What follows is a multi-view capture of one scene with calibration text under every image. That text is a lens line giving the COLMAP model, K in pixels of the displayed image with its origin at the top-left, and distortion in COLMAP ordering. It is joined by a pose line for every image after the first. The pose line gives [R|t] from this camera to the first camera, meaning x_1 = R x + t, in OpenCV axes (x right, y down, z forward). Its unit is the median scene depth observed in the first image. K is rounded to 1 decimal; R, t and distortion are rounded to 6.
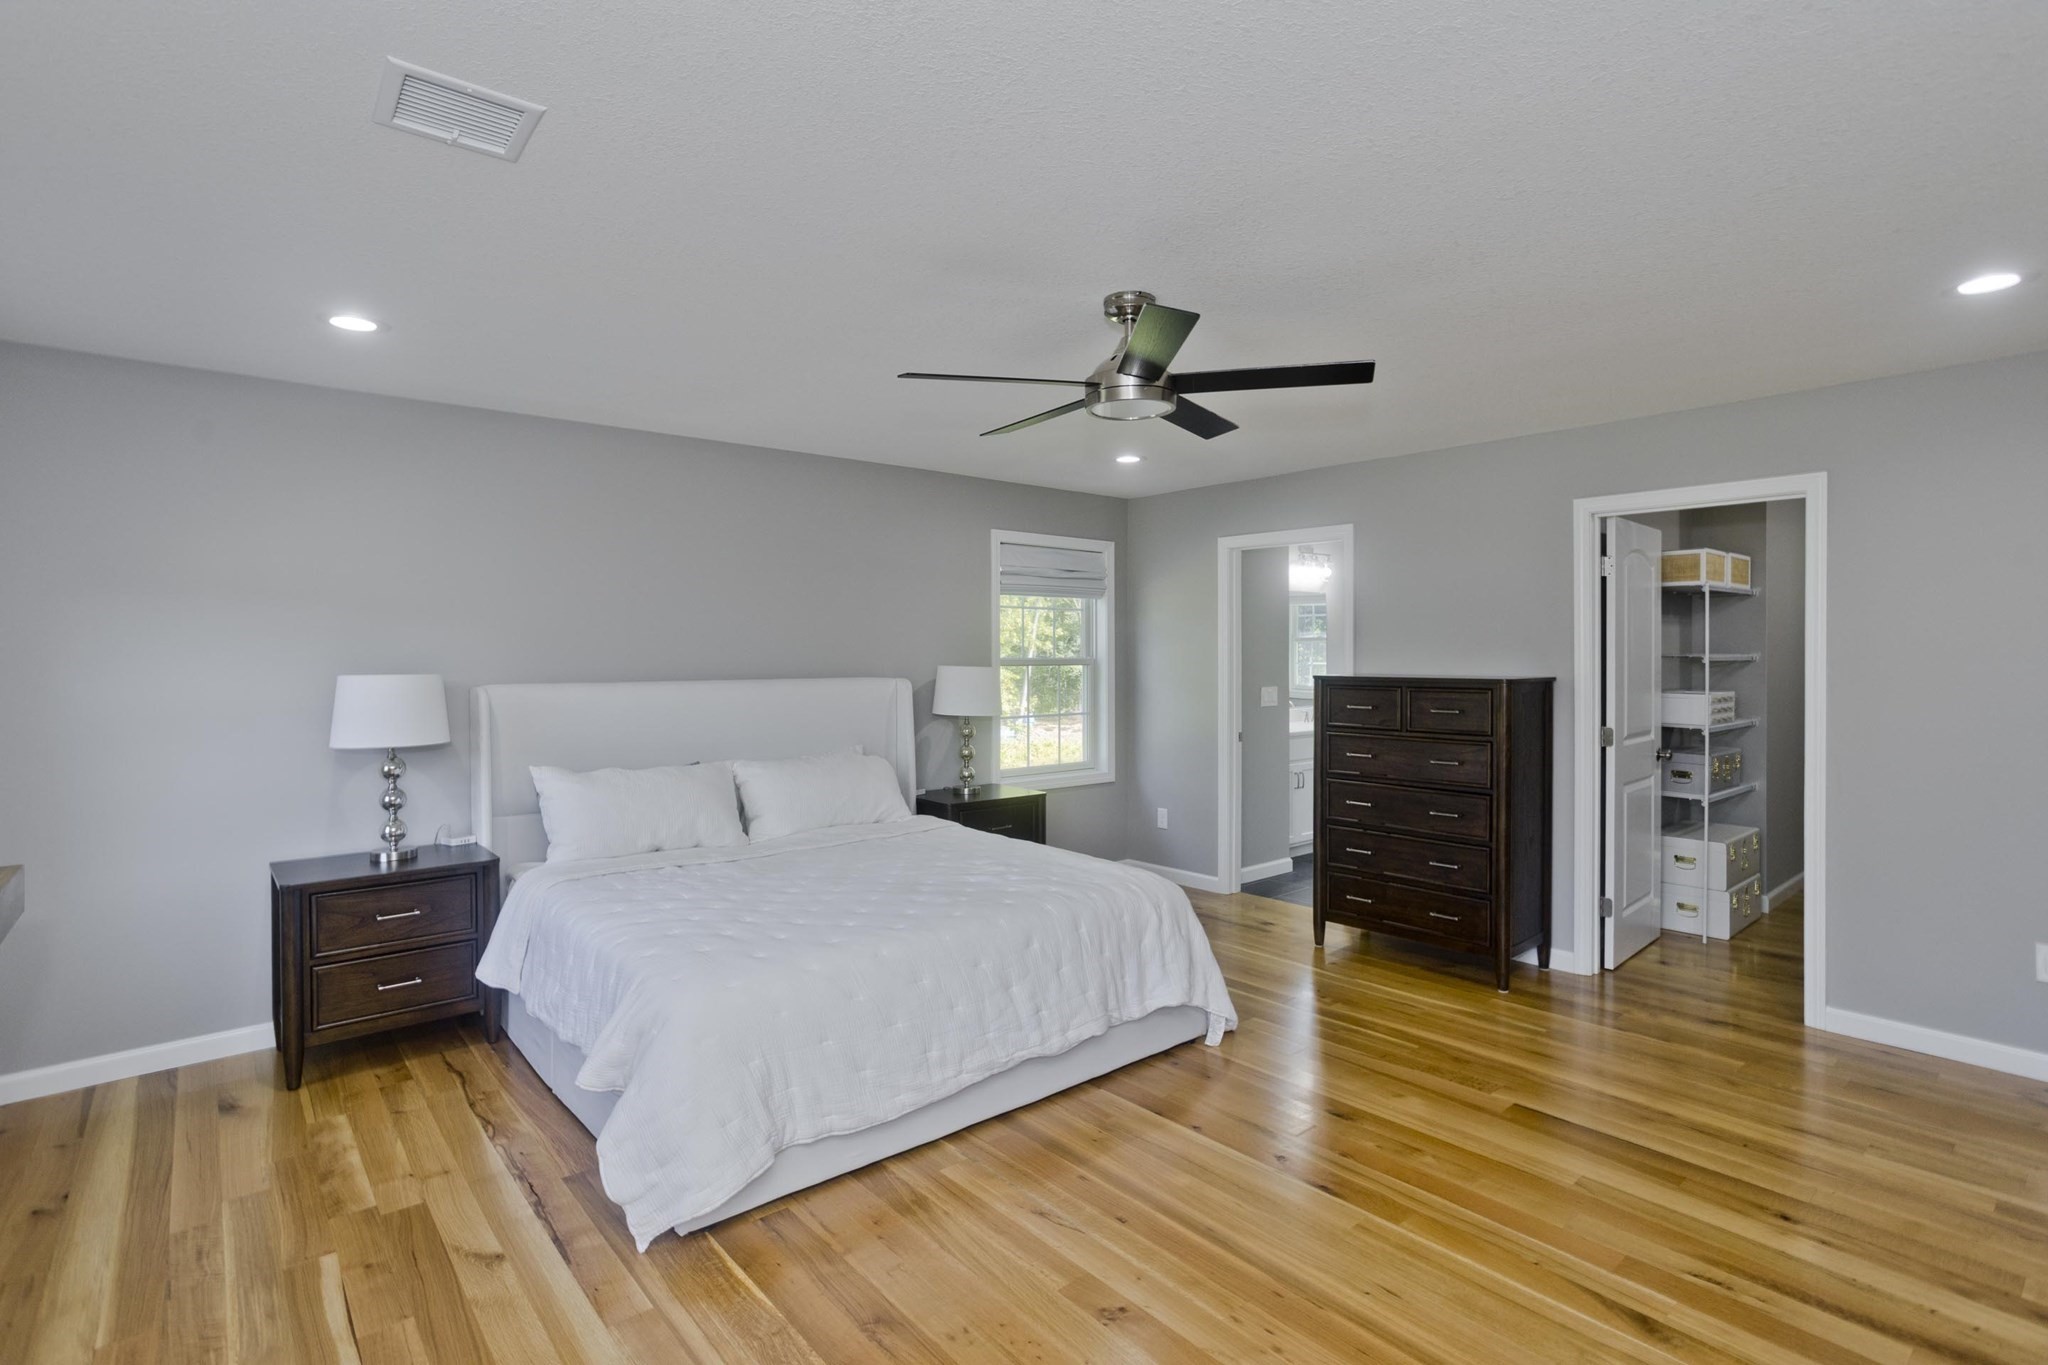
lens RADIAL K [[989.4, 0, 1024.0], [0, 989.4, 682.5], [0, 0, 1]] dist [-0.017284, 0.000156]
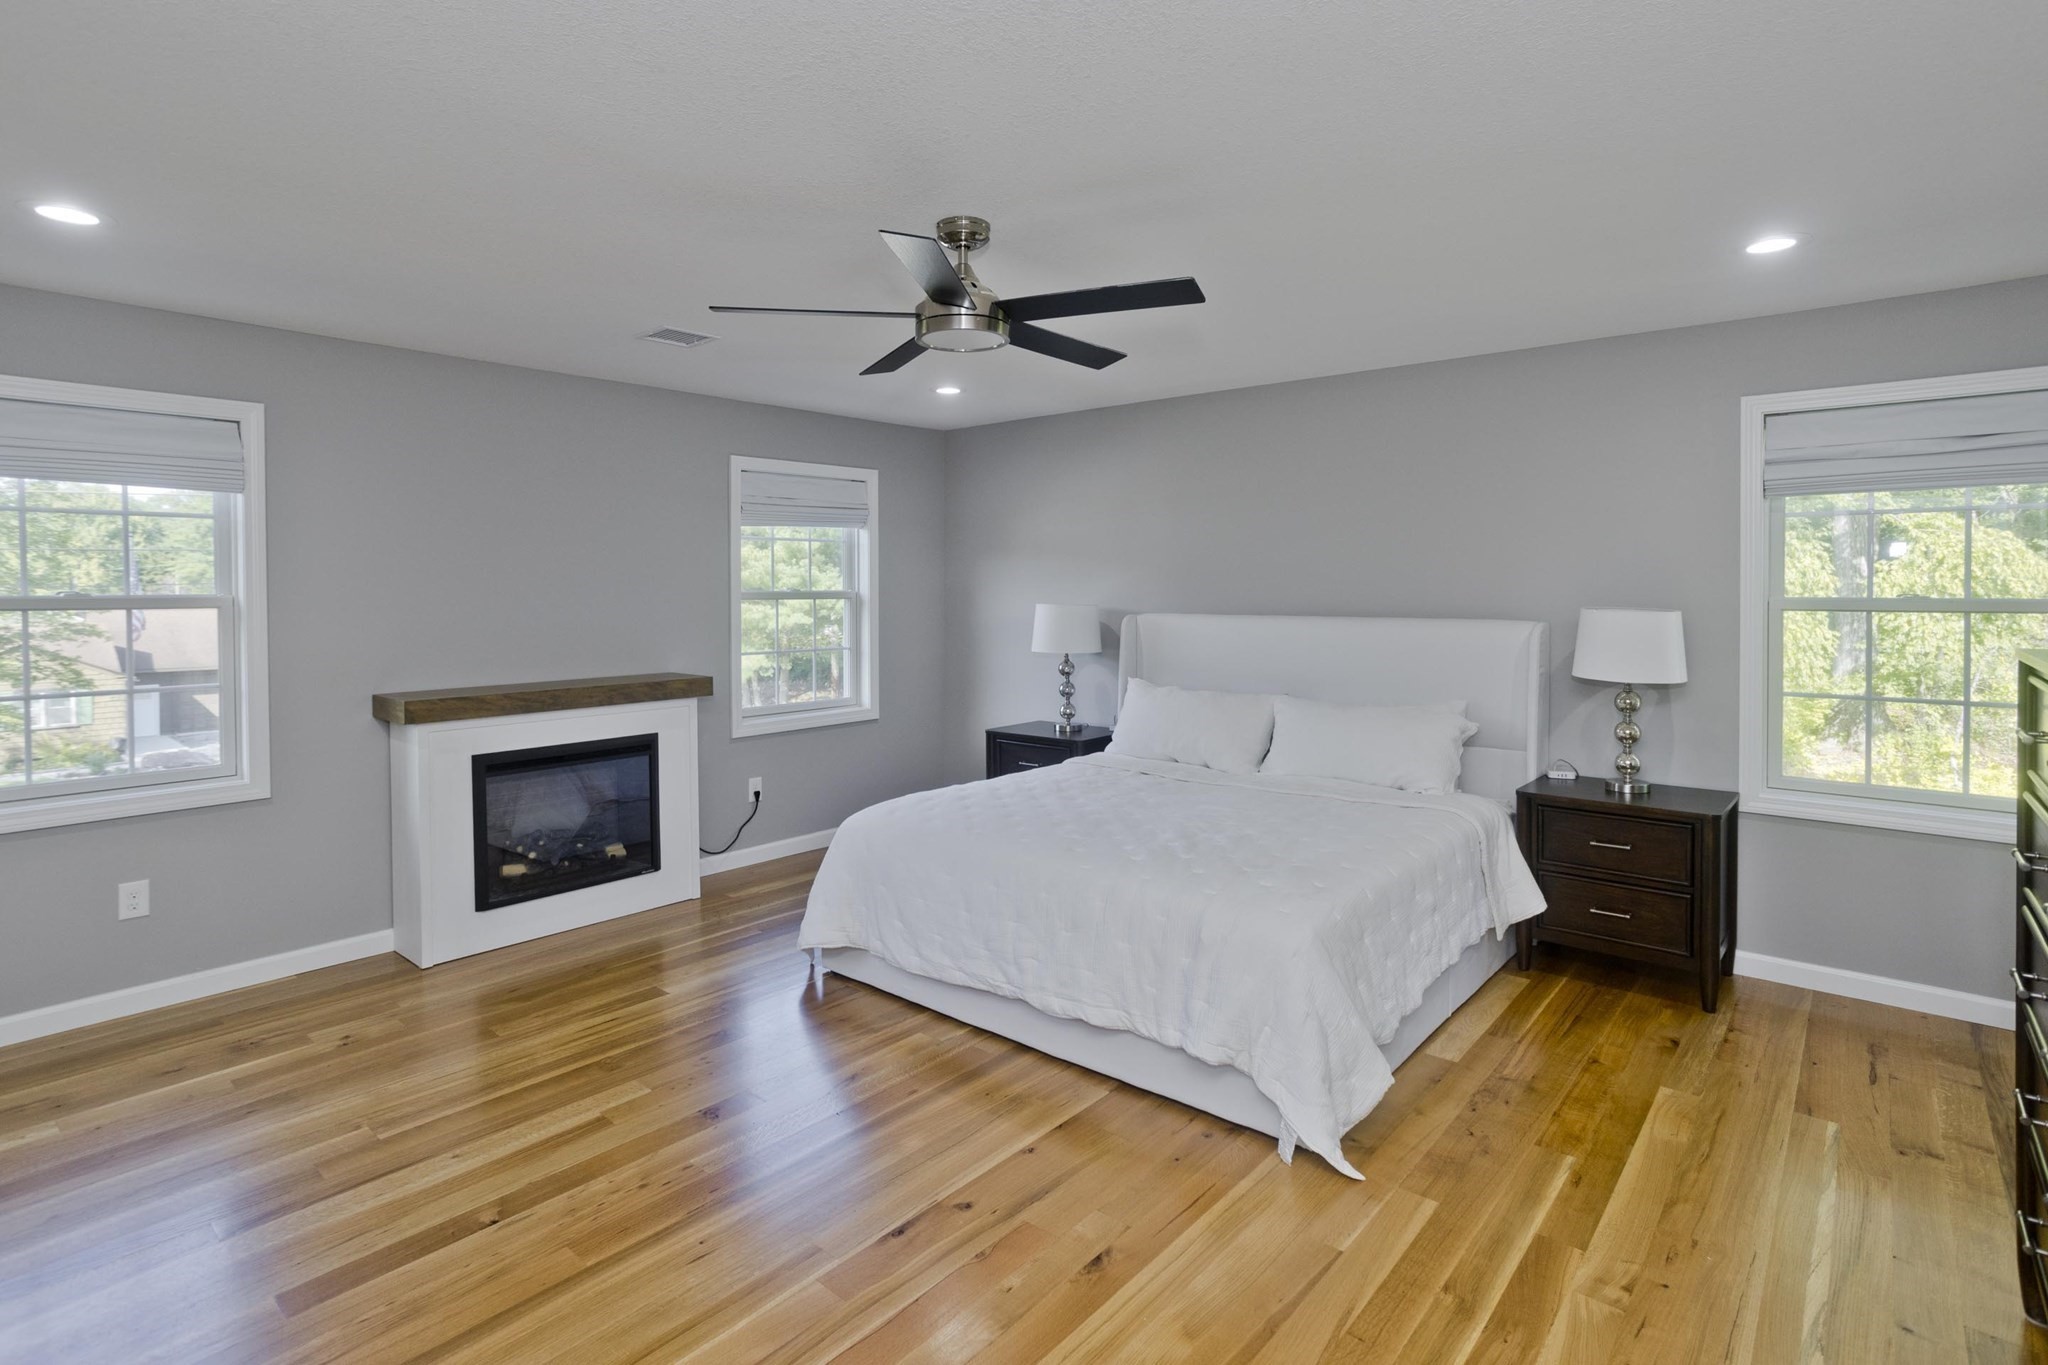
lens RADIAL K [[1011.3, 0, 1024.0], [0, 1011.3, 602.7], [0, 0, 1]] dist [-0.027120, -0.000051]
pose [[0.159996, 0.014742, -0.987008, 0.832307], [-0.026707, 0.999587, 0.010601, -0.024534], [0.986756, 0.024664, 0.160323, 0.688026]]
